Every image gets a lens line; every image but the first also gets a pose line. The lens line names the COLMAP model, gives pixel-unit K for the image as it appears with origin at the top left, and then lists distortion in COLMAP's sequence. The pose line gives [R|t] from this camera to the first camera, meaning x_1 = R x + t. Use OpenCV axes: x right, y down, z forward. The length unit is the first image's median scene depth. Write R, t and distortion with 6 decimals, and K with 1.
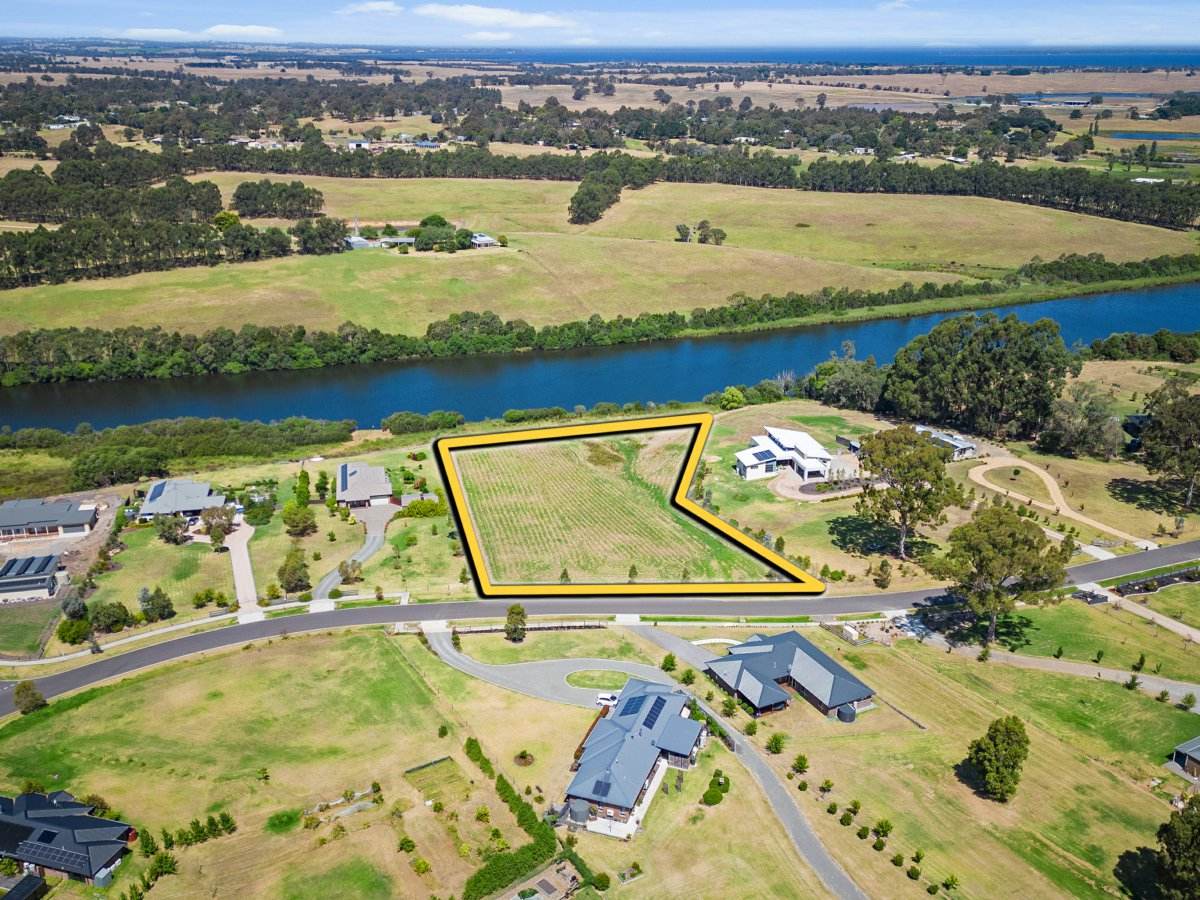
lens RADIAL K [[1018.9, 0, 600.0], [0, 1018.9, 450.0], [0, 0, 1]] dist [0.087798, -0.112782]
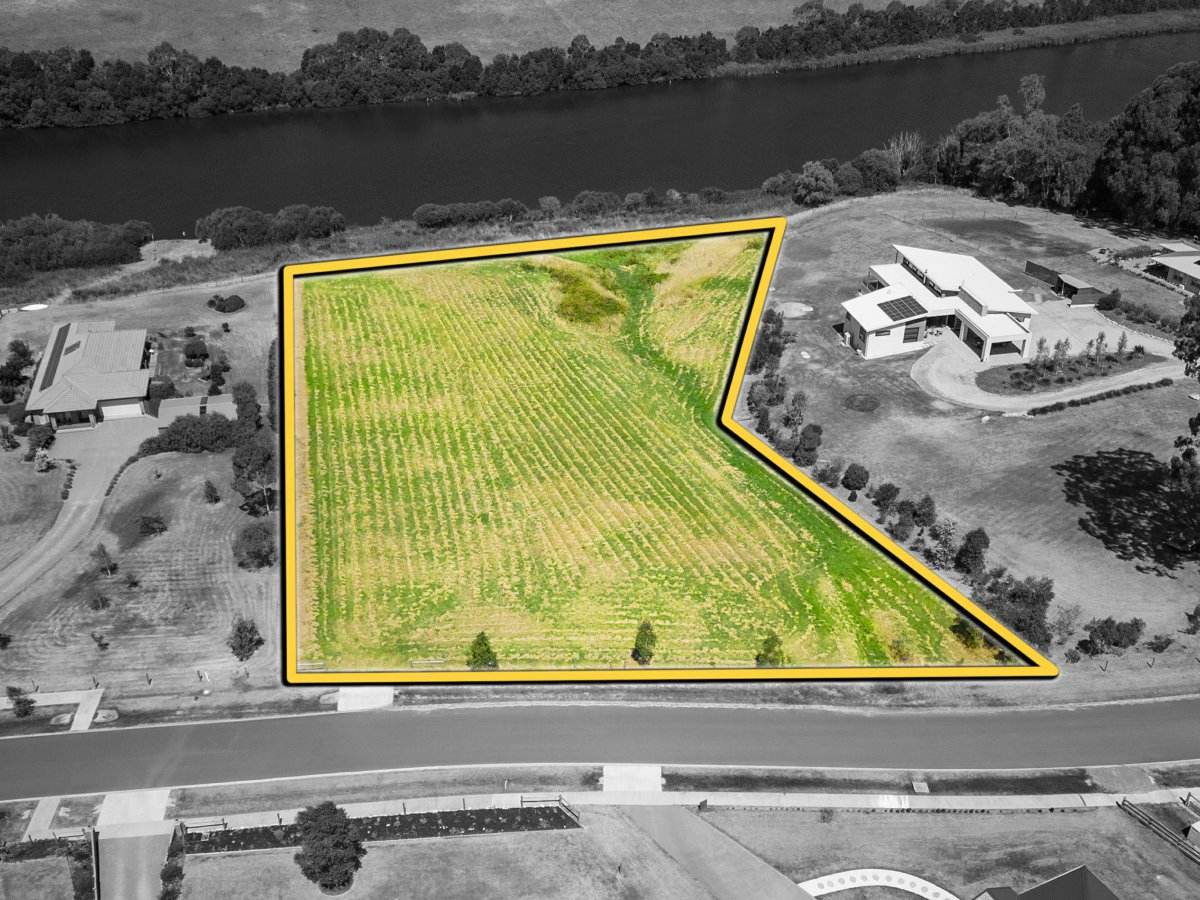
lens RADIAL K [[1018.9, 0, 600.0], [0, 1018.9, 450.0], [0, 0, 1]] dist [0.087798, -0.112782]
pose [[0.999994, 0.003335, 0.000616, 0.009385], [-0.003389, 0.975753, 0.218847, -0.032909], [0.000129, -0.218848, 0.975759, 0.431372]]
